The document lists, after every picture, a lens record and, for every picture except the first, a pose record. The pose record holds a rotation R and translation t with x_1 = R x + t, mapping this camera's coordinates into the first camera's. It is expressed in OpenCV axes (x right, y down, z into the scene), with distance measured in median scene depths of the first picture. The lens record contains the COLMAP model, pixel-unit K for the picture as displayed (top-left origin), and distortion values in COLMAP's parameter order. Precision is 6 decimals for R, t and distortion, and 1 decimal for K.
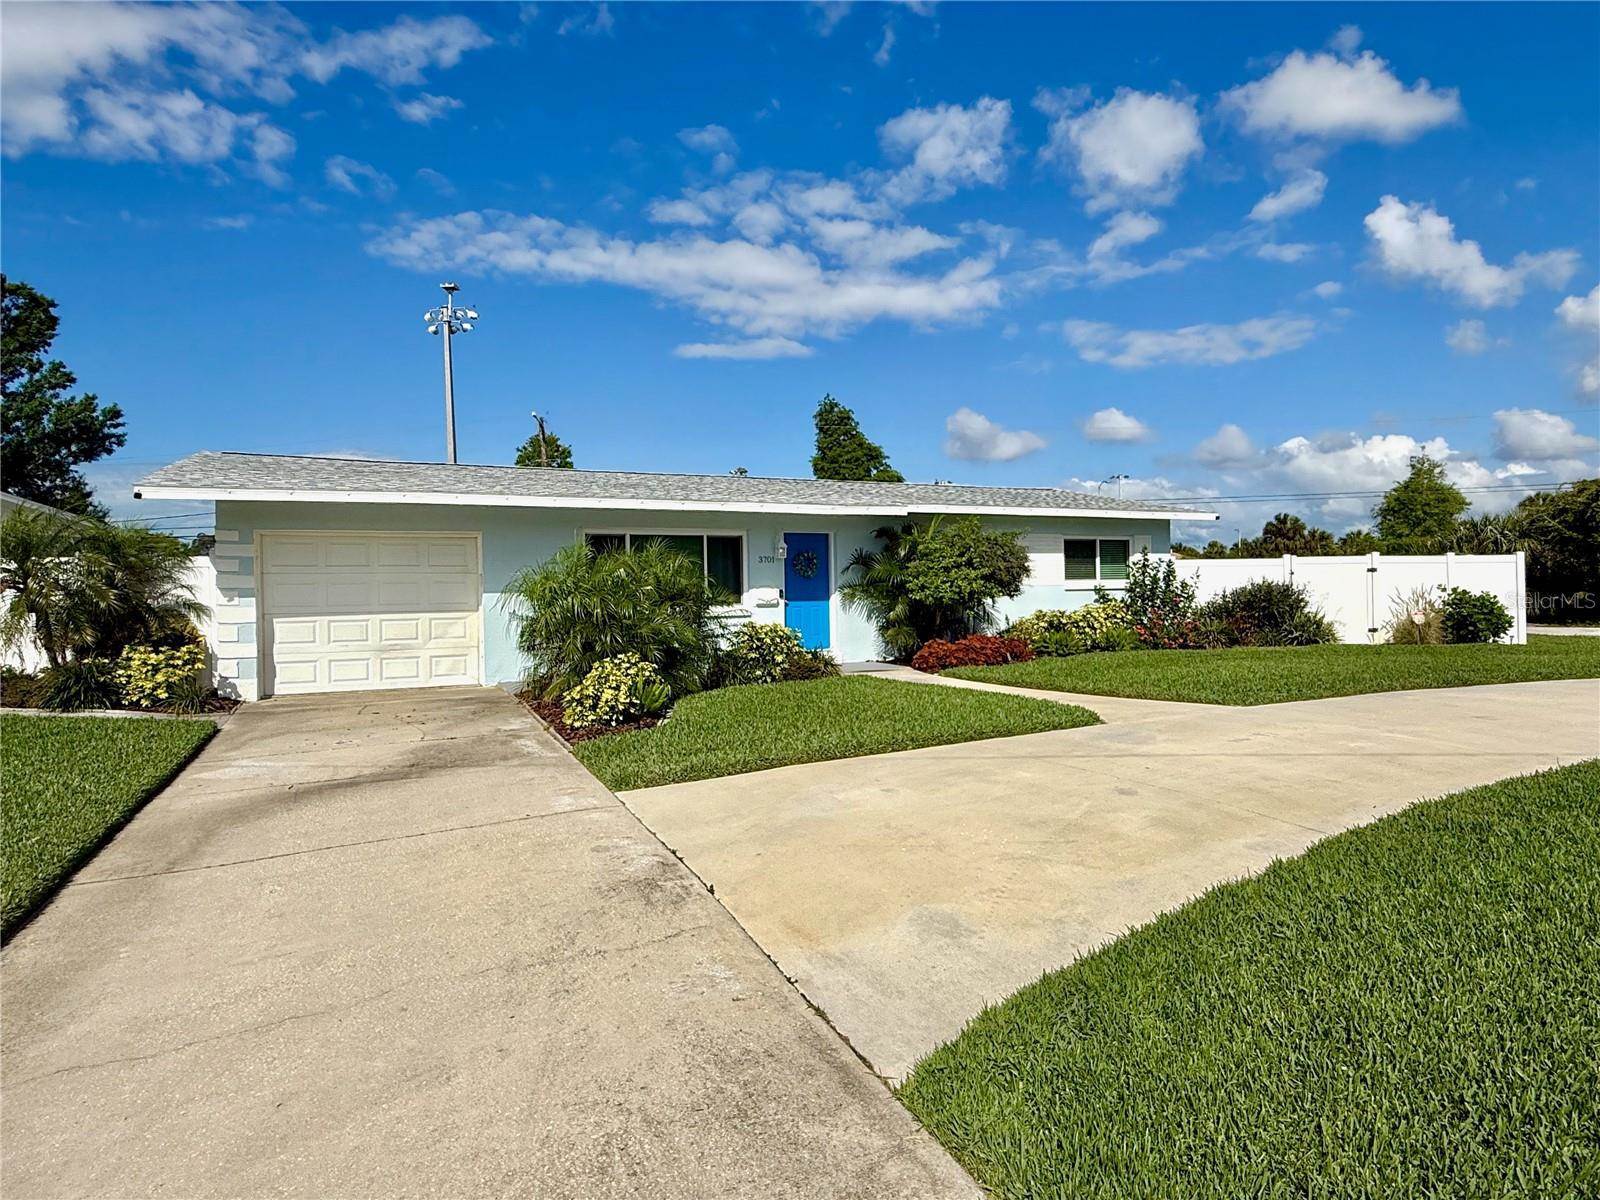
lens RADIAL K [[961.1, 0, 794.4], [0, 961.1, 595.8], [0, 0, 1]] dist [0.029916, -0.000731]
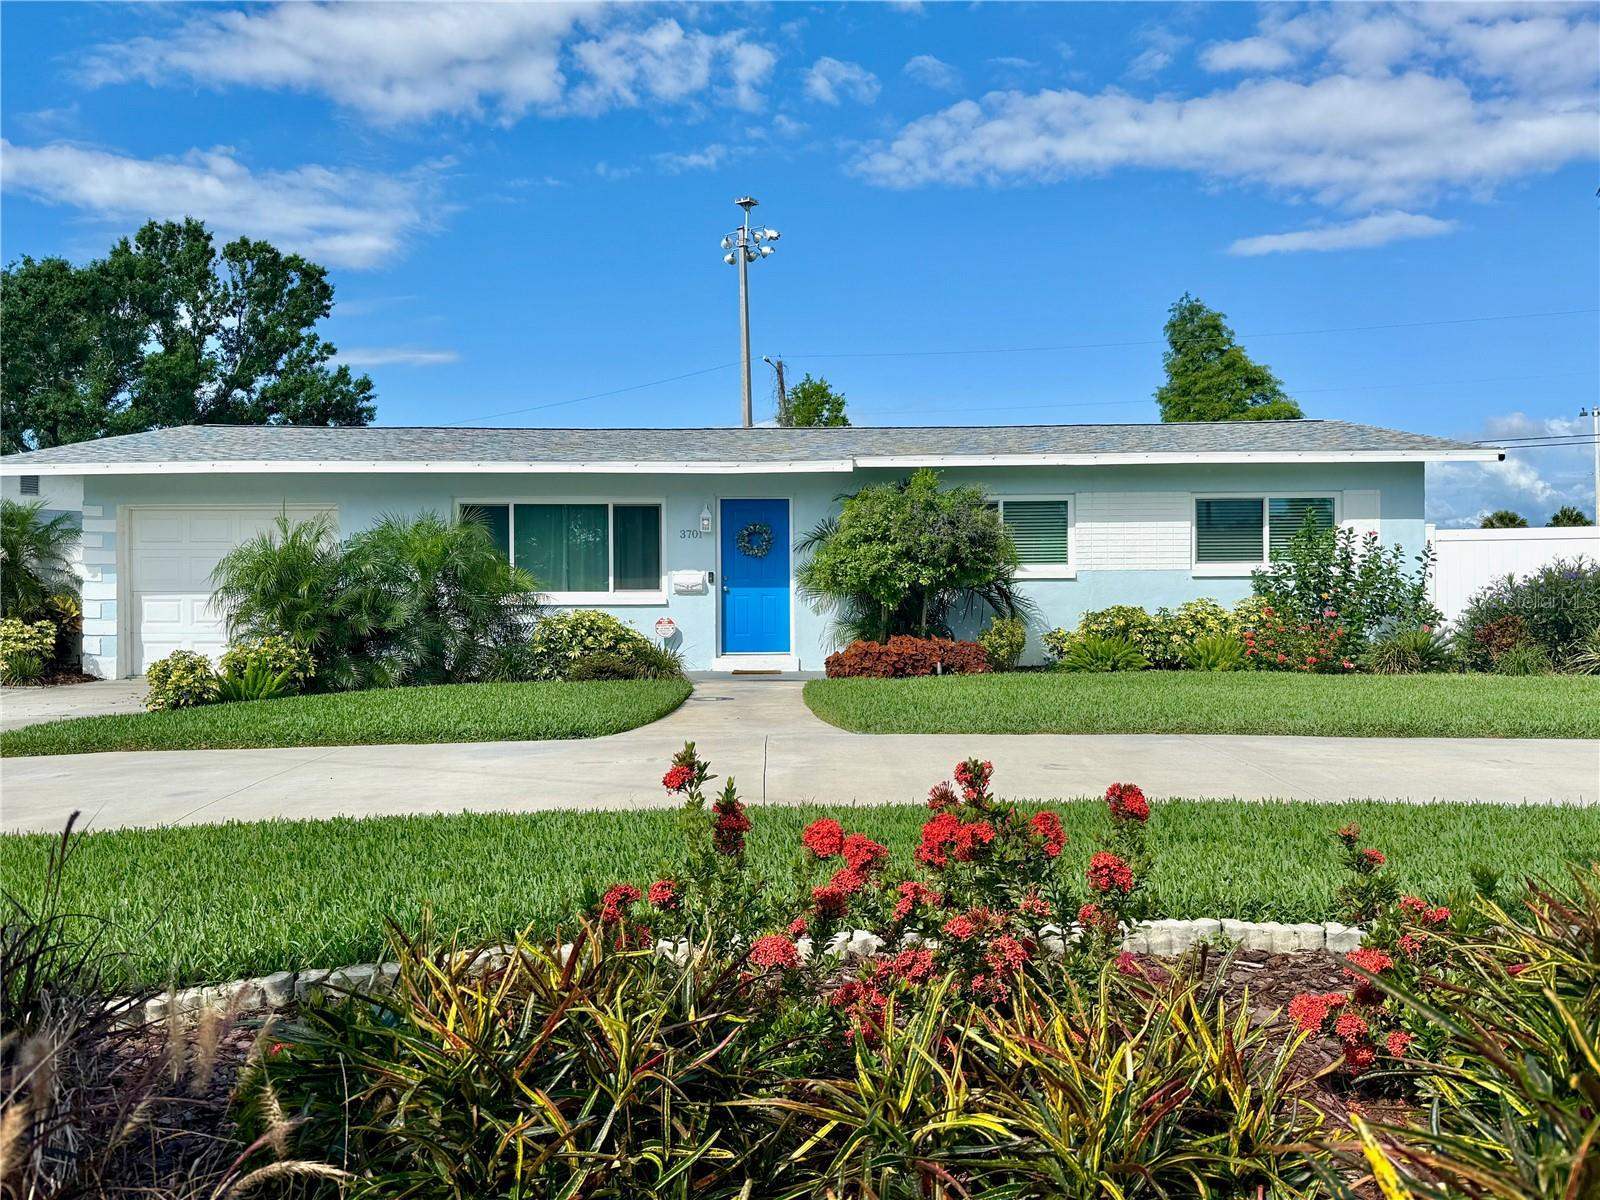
lens RADIAL K [[1263.2, 0, 800.0], [0, 1263.2, 600.0], [0, 0, 1]] dist [0.000959, -0.000643]
pose [[0.893116, 0.017554, -0.449483, 0.437822], [-0.012113, 0.999814, 0.014979, 0.000028], [0.449663, -0.007933, 0.893163, 0.115904]]
